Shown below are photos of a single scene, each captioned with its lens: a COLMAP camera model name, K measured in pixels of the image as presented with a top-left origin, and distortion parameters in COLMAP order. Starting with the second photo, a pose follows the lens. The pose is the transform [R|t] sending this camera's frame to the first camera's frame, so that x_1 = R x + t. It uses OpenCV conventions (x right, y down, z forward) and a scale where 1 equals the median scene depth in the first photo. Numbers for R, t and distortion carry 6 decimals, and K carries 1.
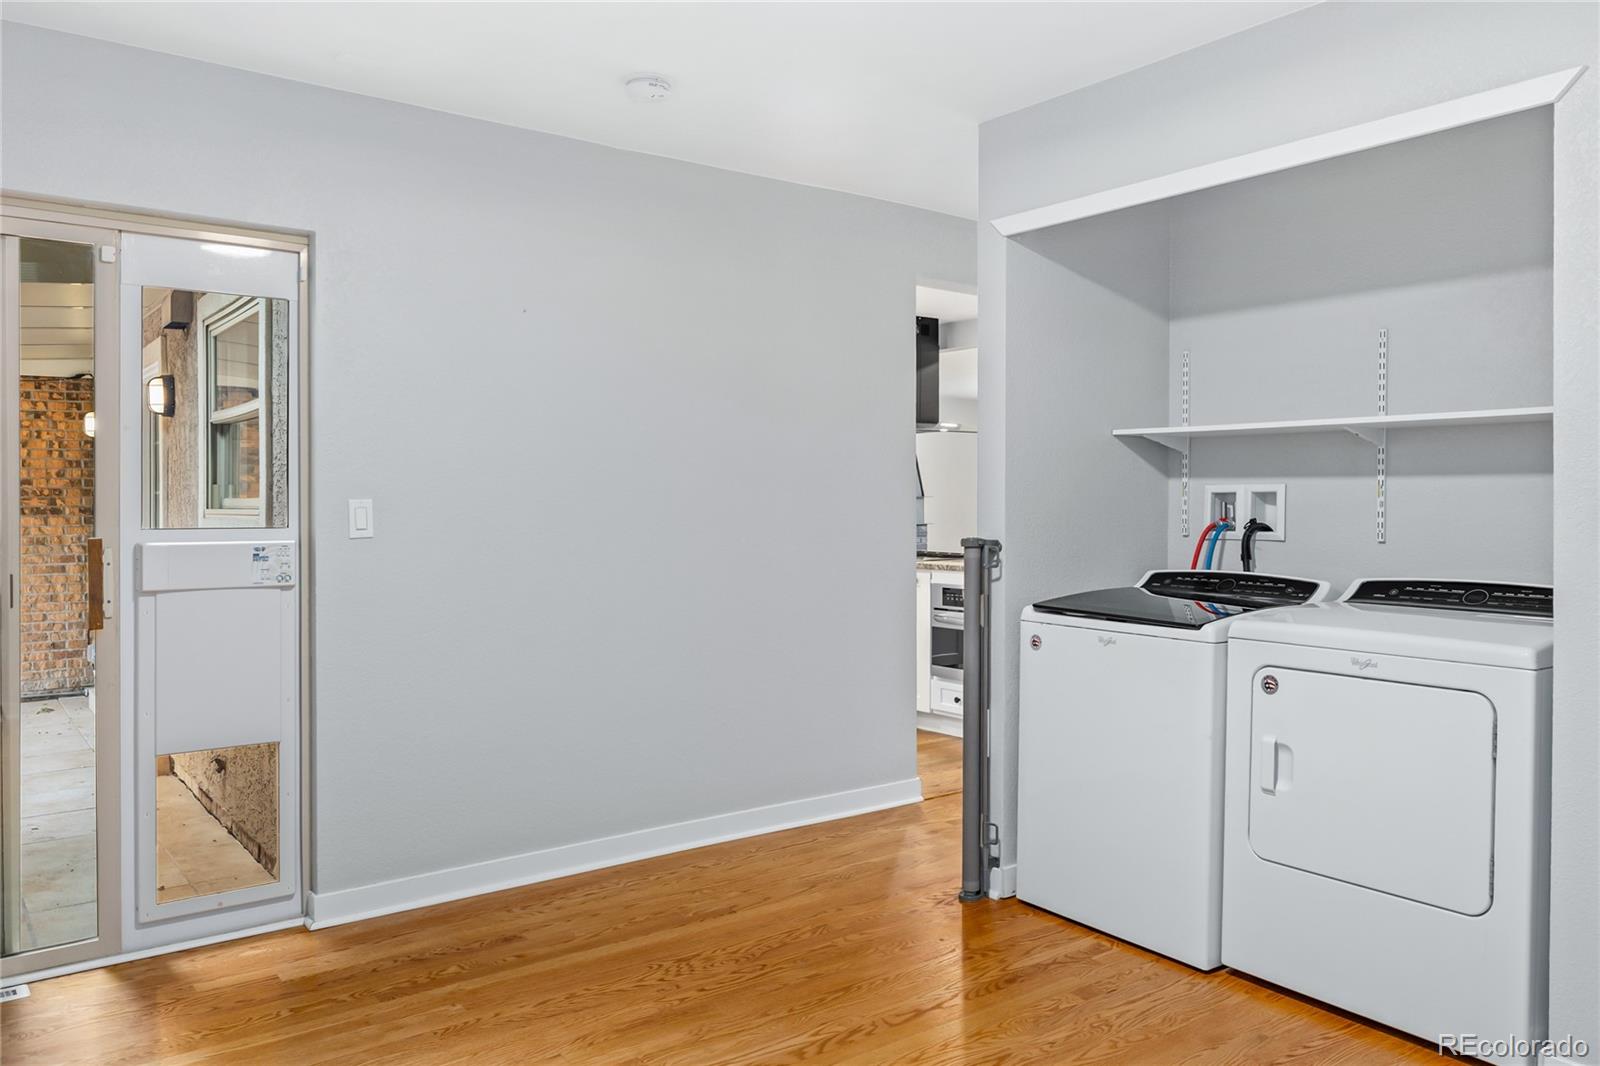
lens RADIAL K [[1163.3, 0, 803.5], [0, 1163.3, 522.1], [0, 0, 1]] dist [0.000504, -0.001744]
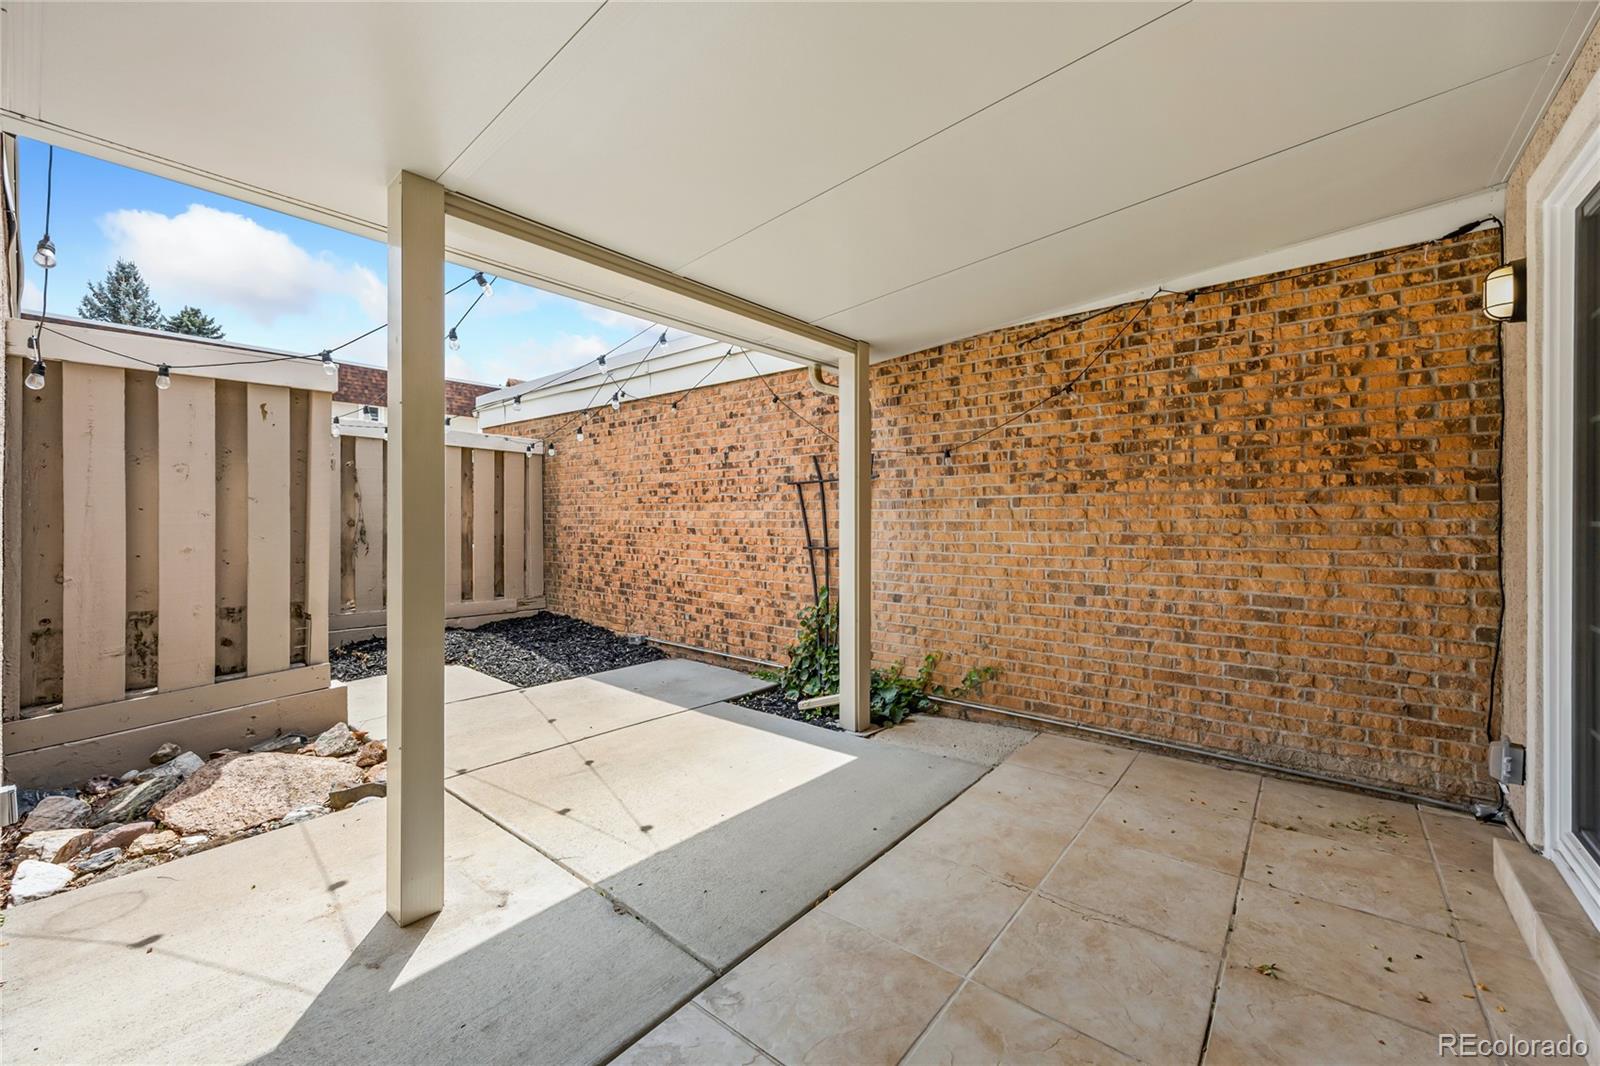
lens RADIAL K [[640.5, 0, 792.6], [0, 640.5, 519.5], [0, 0, 1]] dist [0.004606, -0.000030]
pose [[0.220074, 0.001402, -0.975482, -0.396948], [-0.010835, 0.999941, -0.001007, 0.014845], [0.975423, 0.010791, 0.220076, 0.625046]]
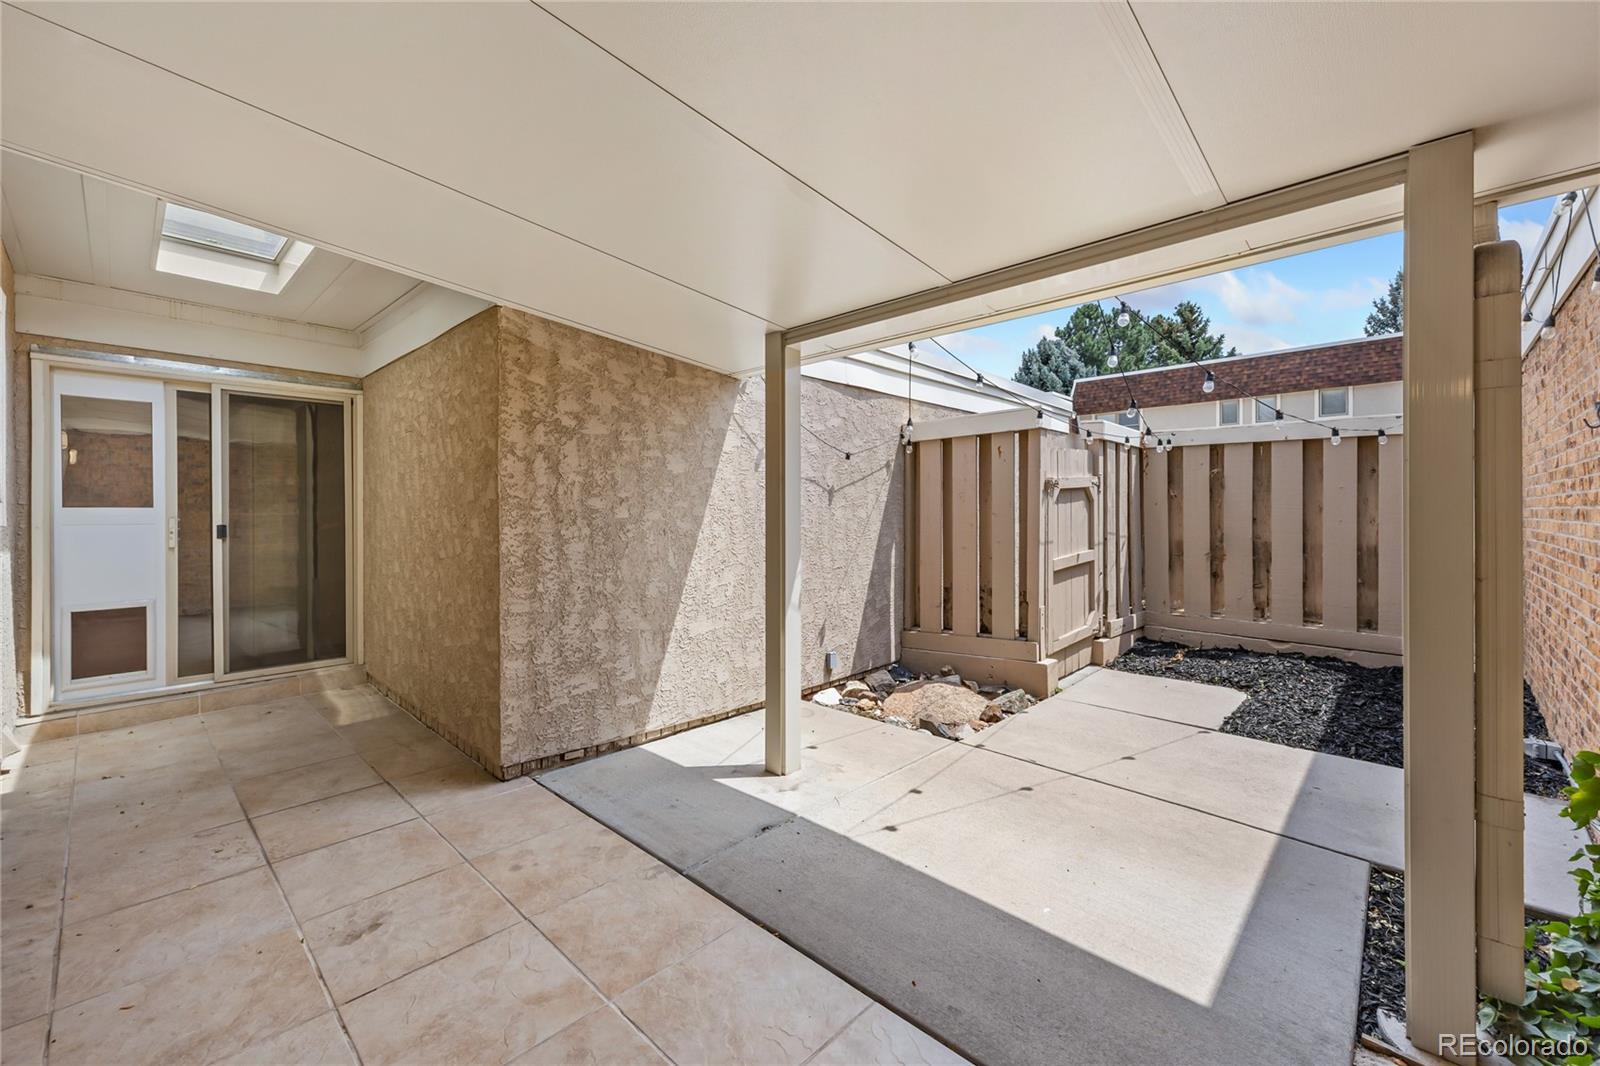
lens RADIAL K [[640.5, 0, 795.2], [0, 640.5, 516.0], [0, 0, 1]] dist [0.004606, -0.000030]
pose [[-0.988170, 0.004539, -0.153294, -0.593639], [0.002569, 0.999912, 0.013050, -0.000433], [0.153340, 0.012501, -0.988094, 0.913446]]
